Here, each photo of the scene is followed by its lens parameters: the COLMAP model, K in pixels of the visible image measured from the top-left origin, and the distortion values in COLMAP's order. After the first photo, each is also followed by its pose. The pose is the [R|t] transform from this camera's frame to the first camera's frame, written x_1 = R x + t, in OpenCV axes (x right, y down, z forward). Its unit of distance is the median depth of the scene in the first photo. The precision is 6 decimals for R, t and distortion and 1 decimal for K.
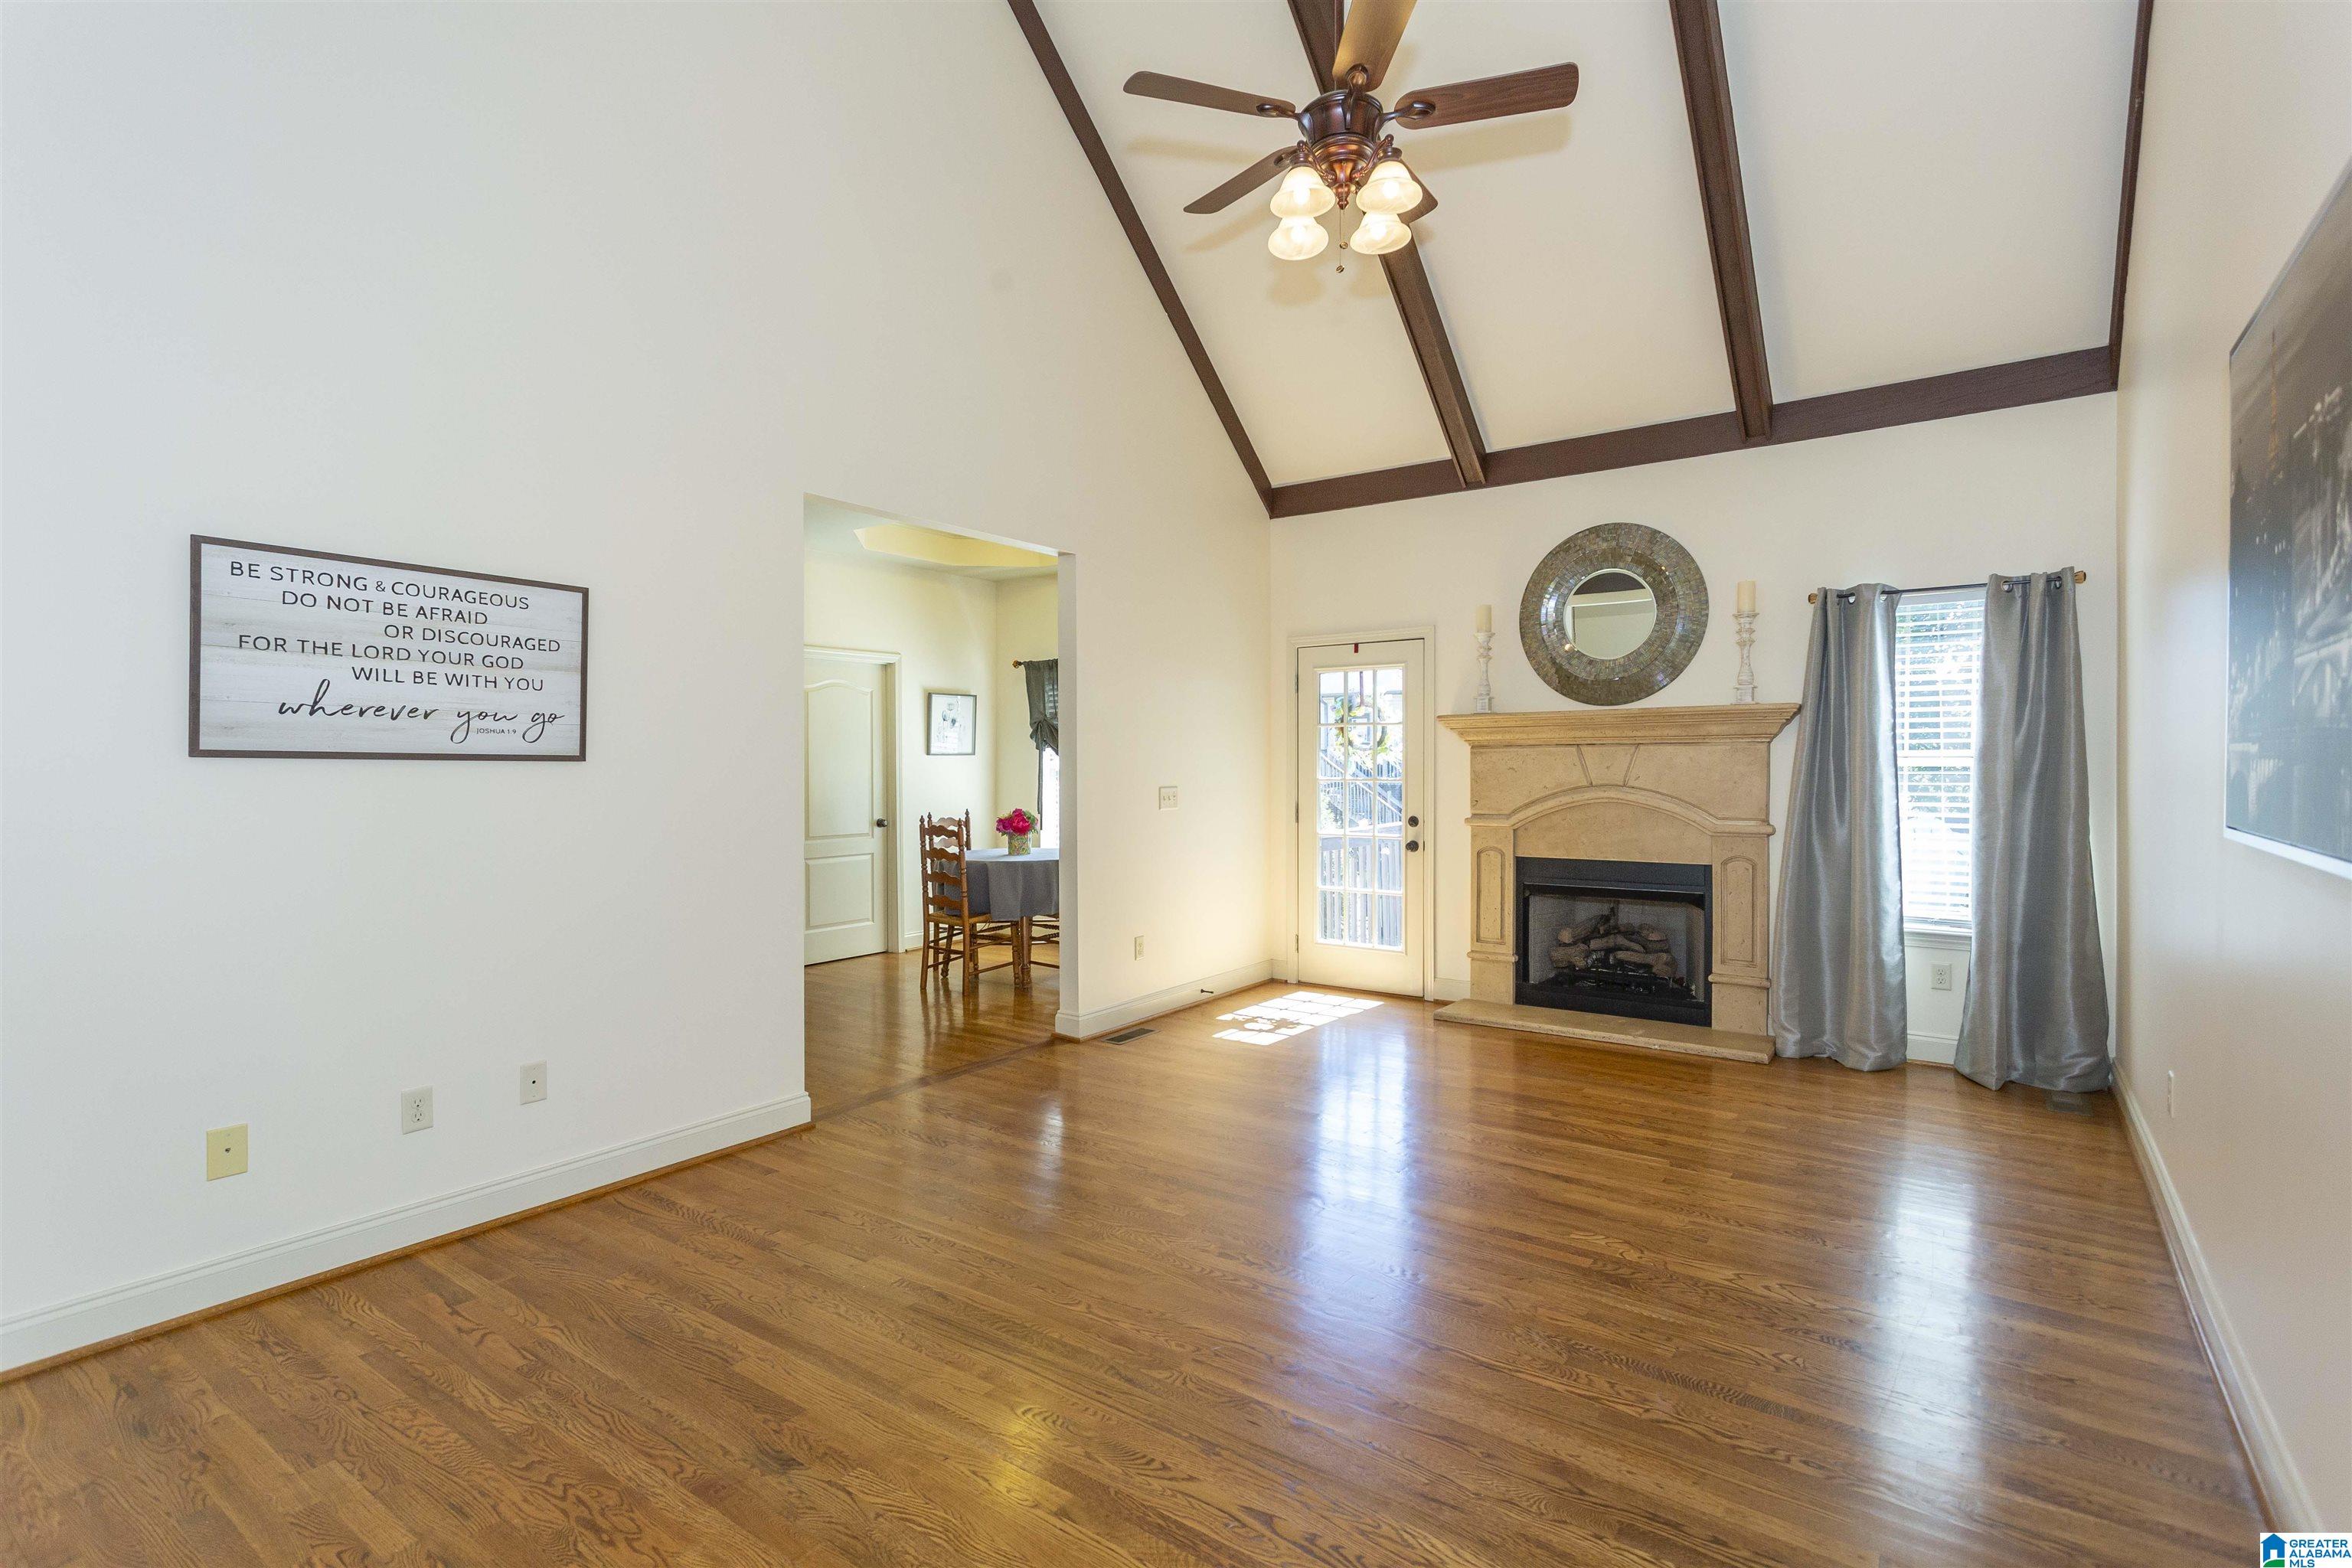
lens RADIAL K [[1104.1, 0, 1166.1], [0, 1104.1, 776.0], [0, 0, 1]] dist [0.004678, 0.000991]
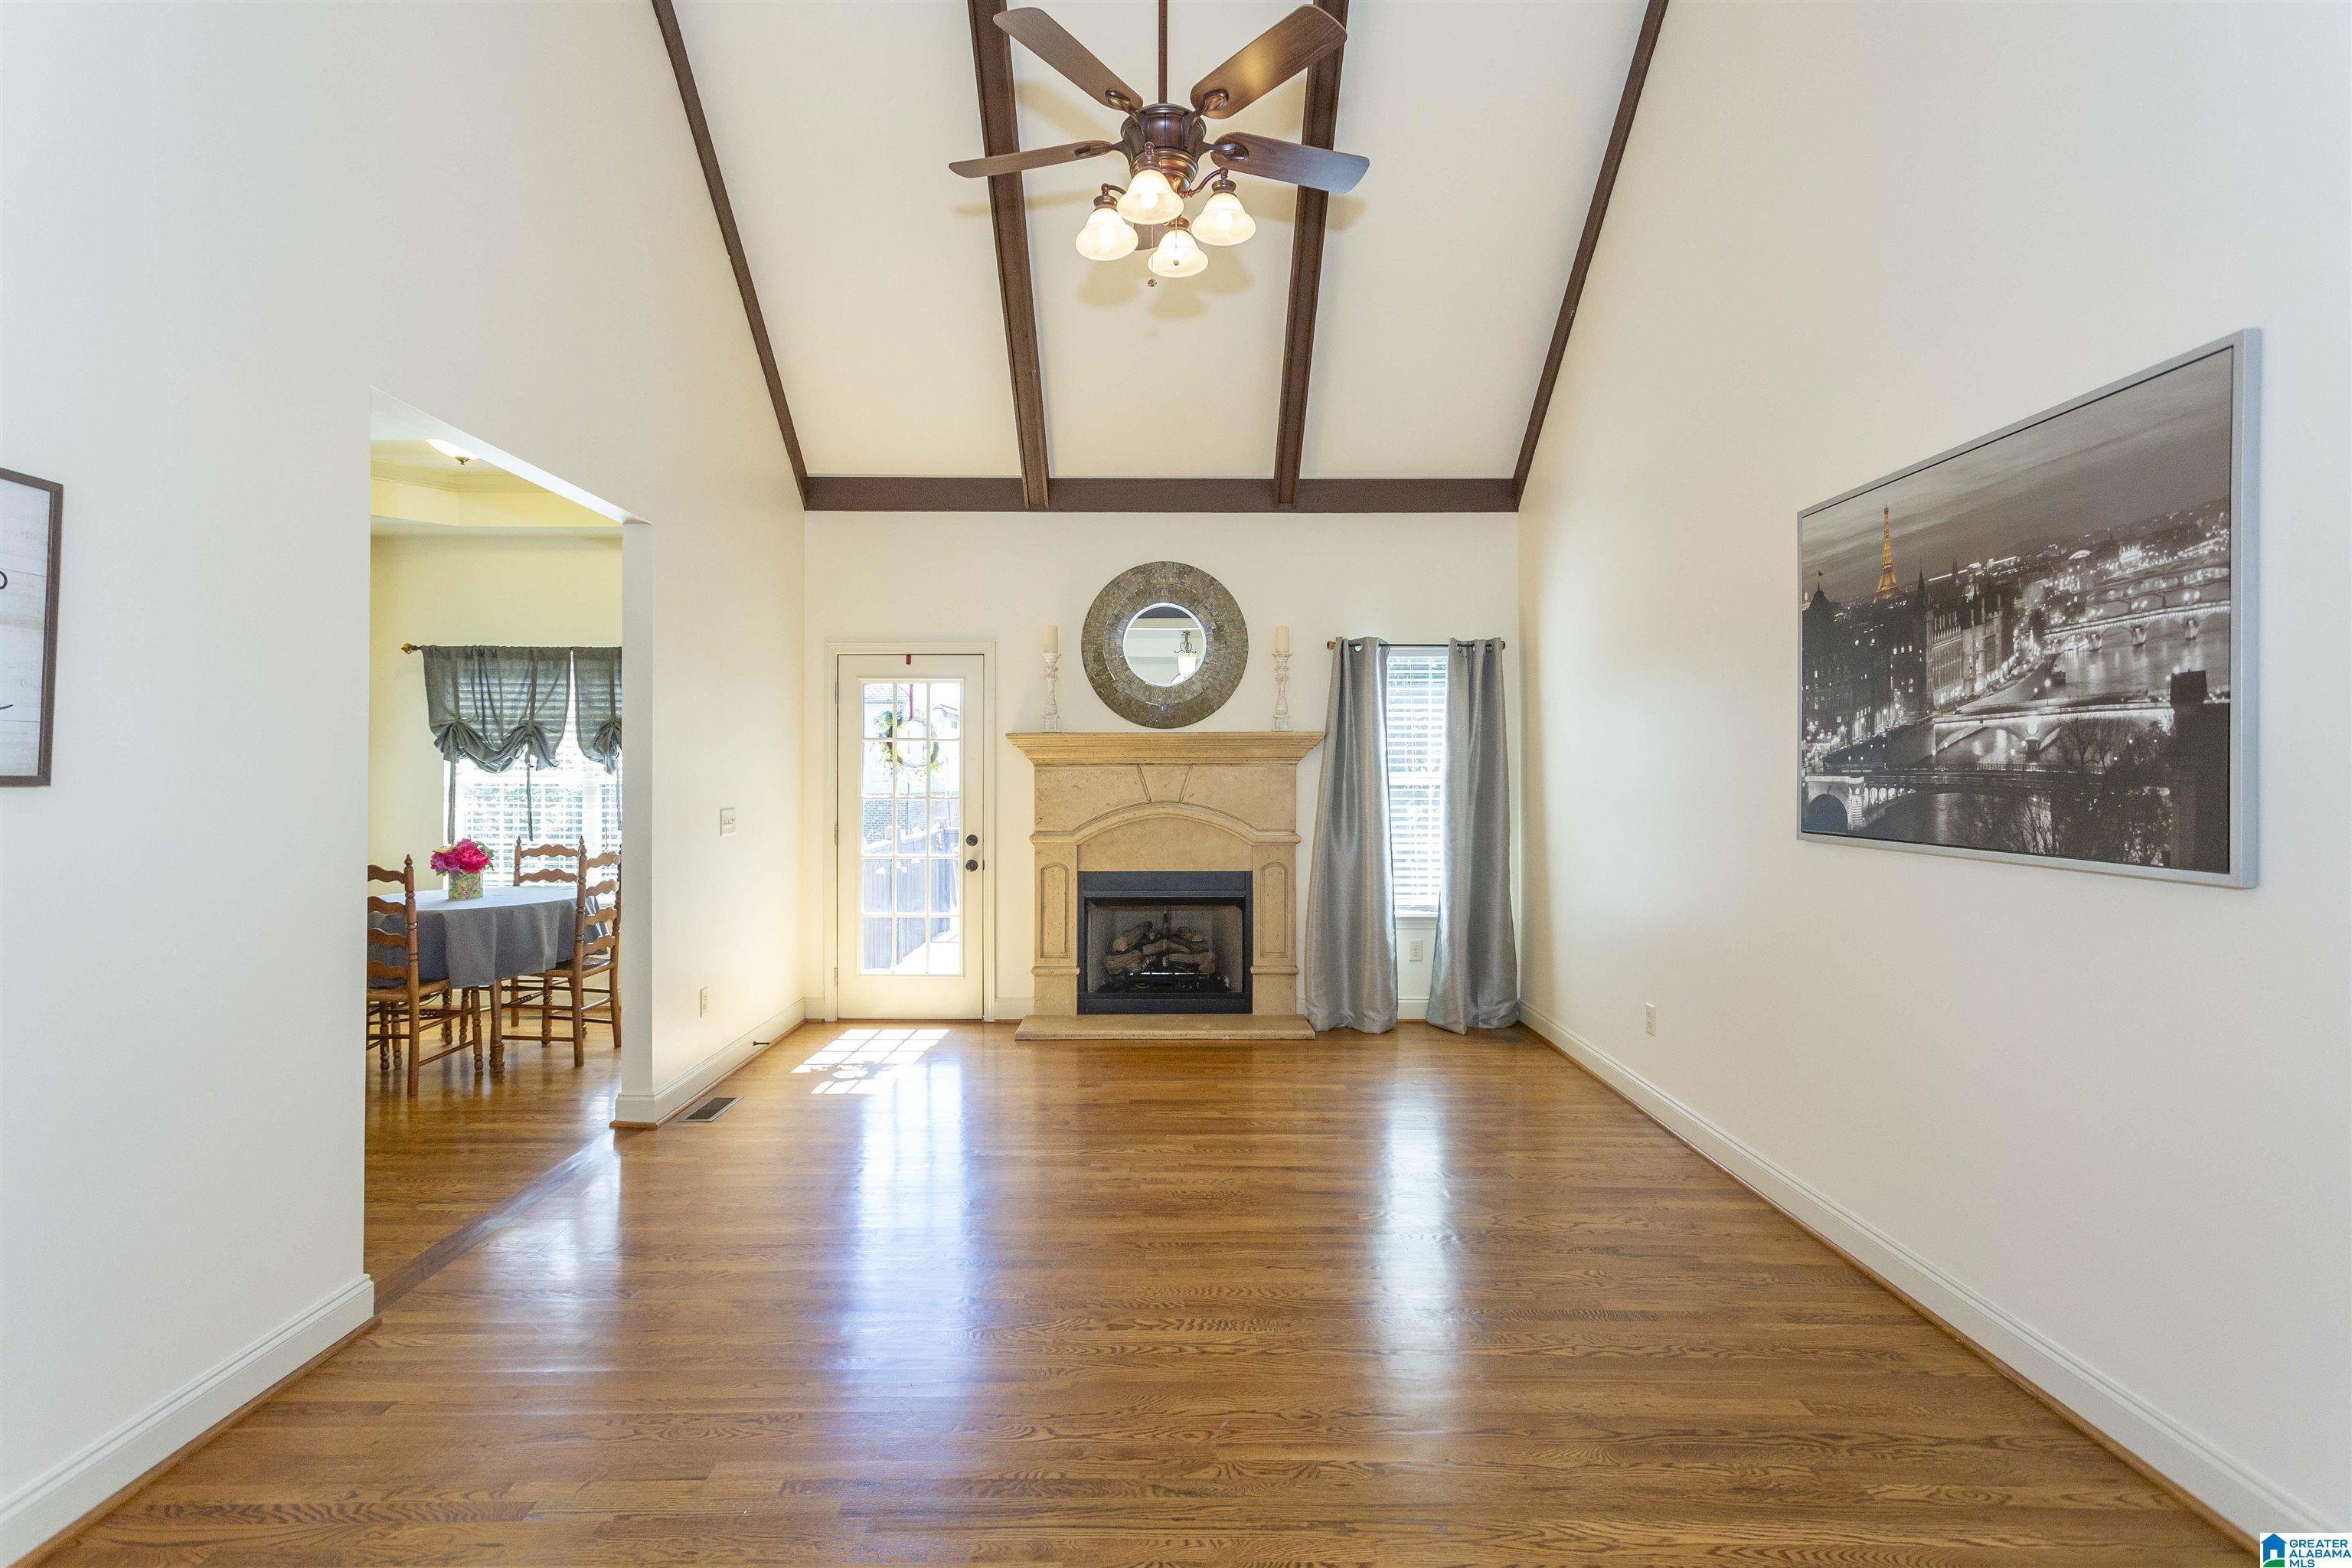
lens RADIAL K [[1104.1, 0, 1148.6], [0, 1104.1, 771.2], [0, 0, 1]] dist [0.004678, 0.000991]
pose [[0.812515, 0.005510, 0.582915, -0.295656], [0.002681, 0.999909, -0.013188, -0.008884], [-0.582934, 0.012278, 0.812426, 0.150770]]
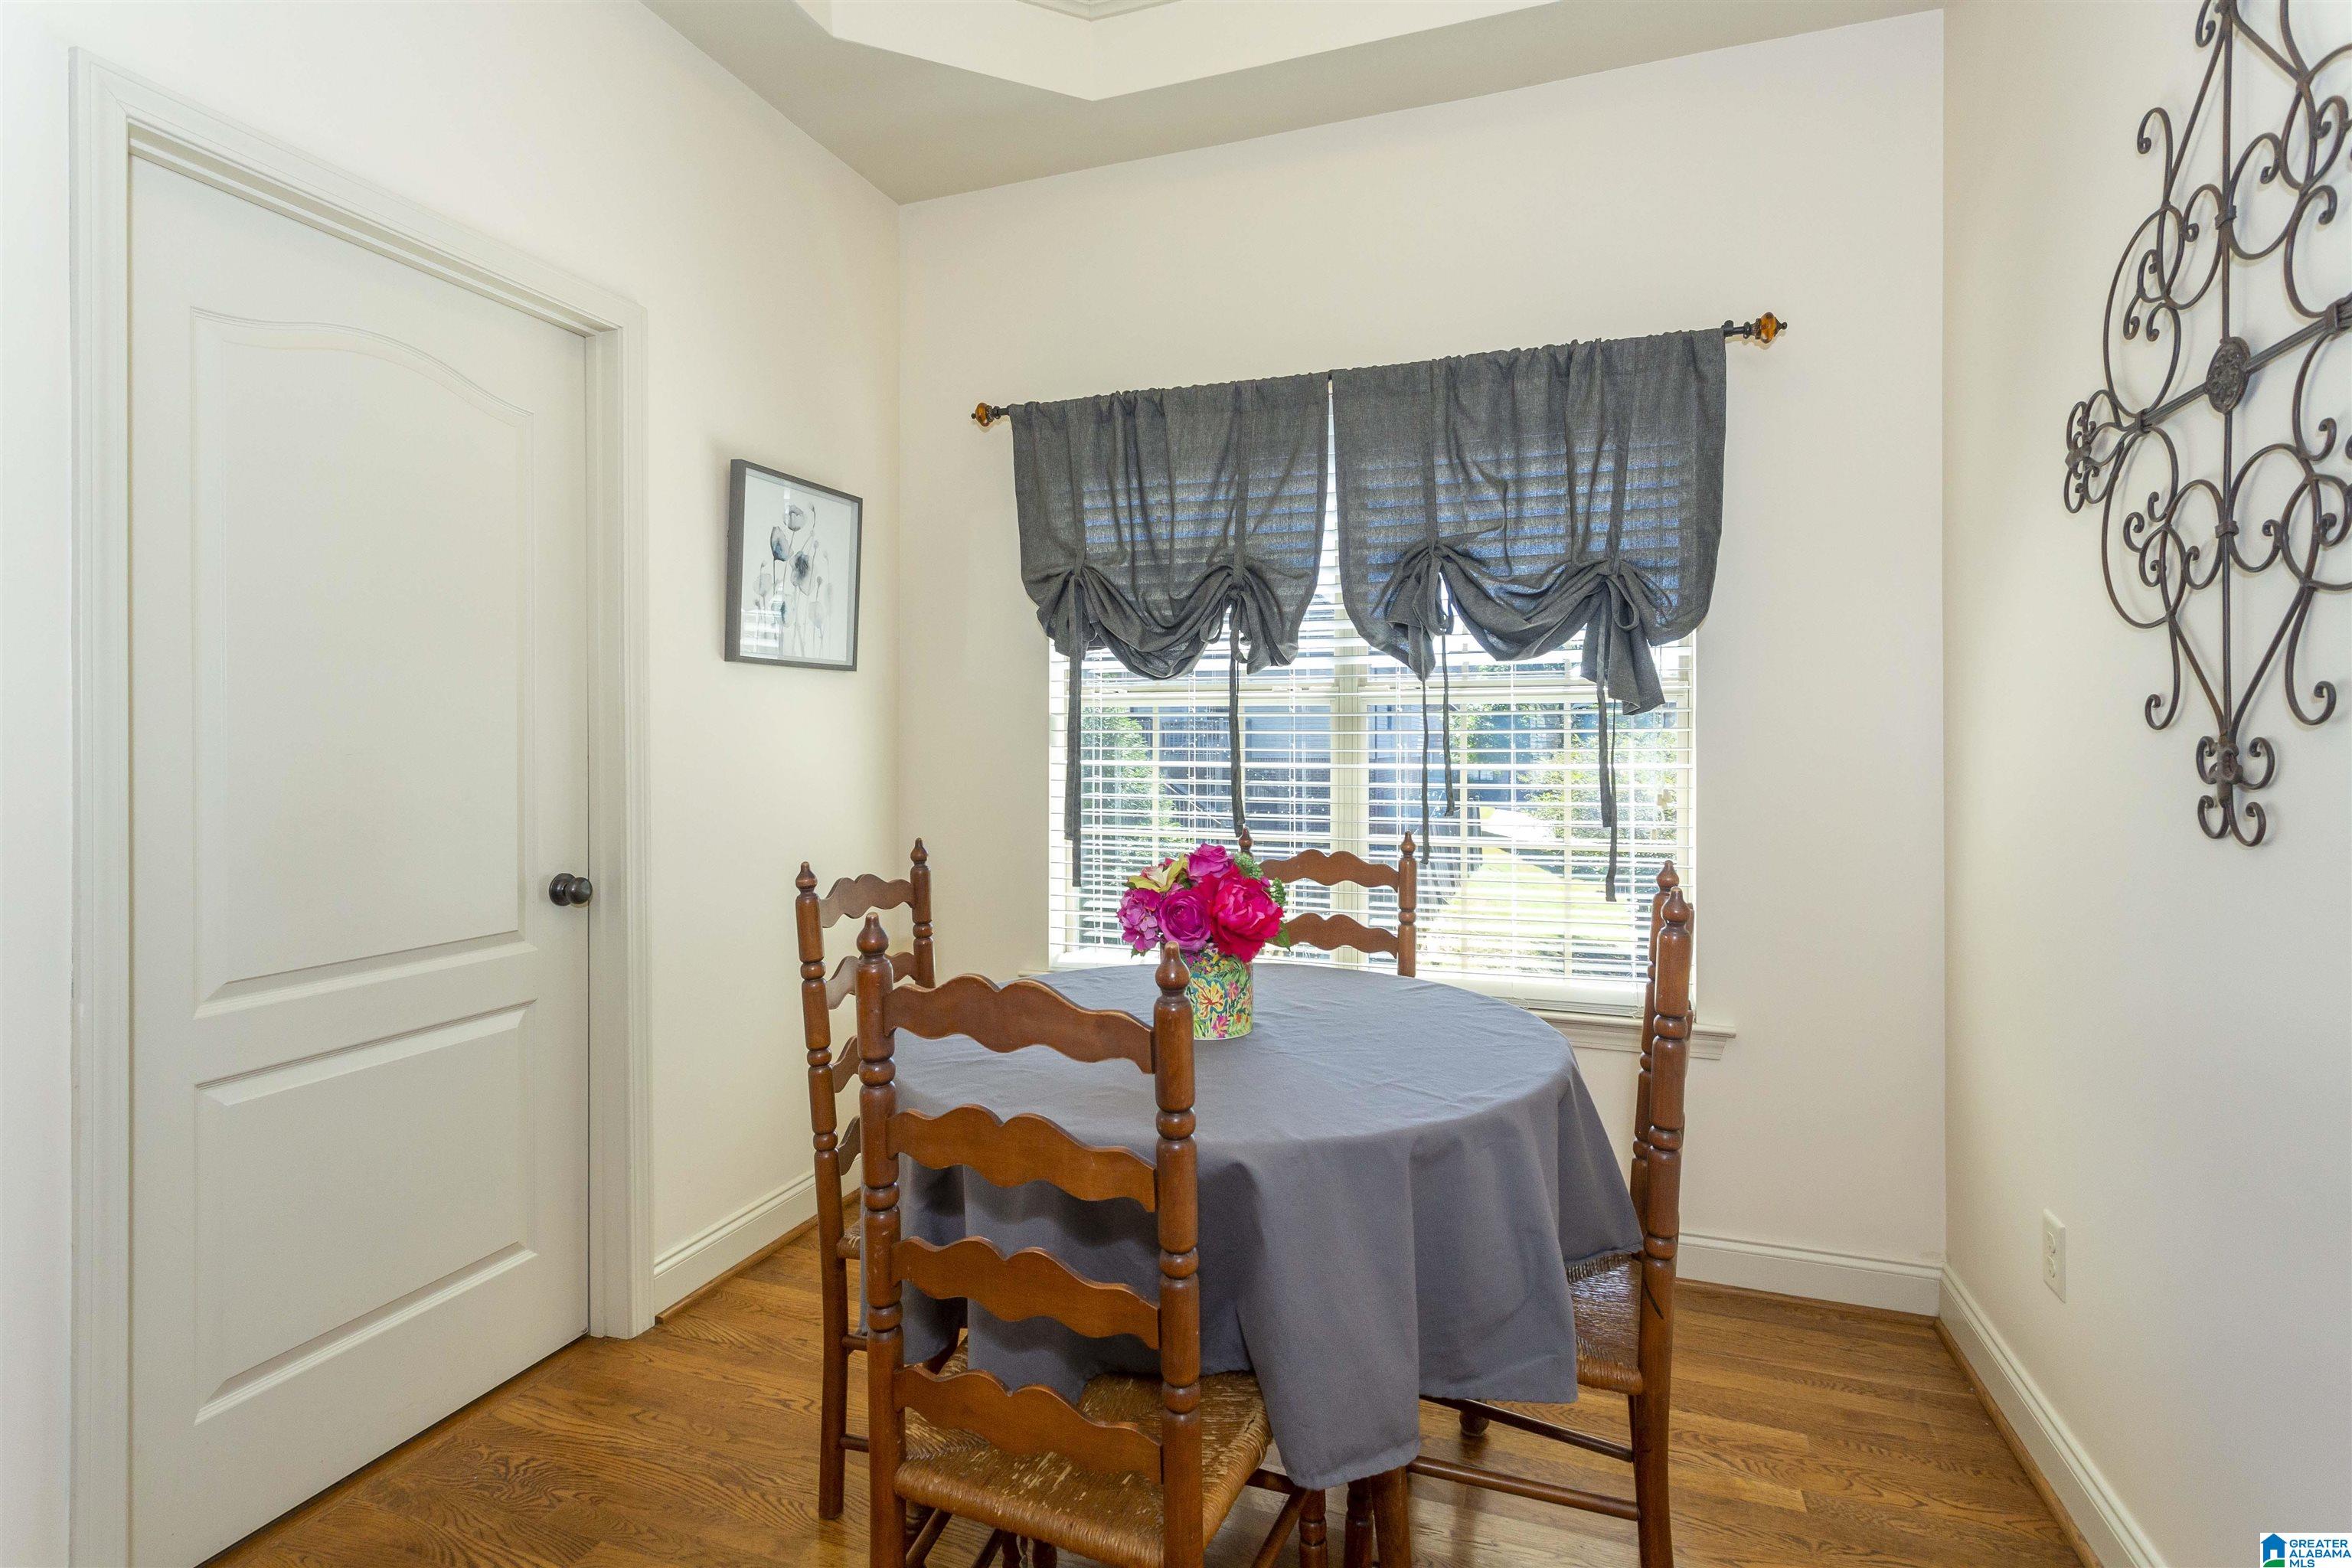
lens RADIAL K [[1104.1, 0, 1194.4], [0, 1104.1, 779.7], [0, 0, 1]] dist [0.004678, 0.000991]
pose [[0.954378, -0.002927, 0.298587, -0.317940], [-0.003285, 0.999789, 0.020301, 0.014483], [-0.298584, -0.020356, 0.954166, 1.146248]]
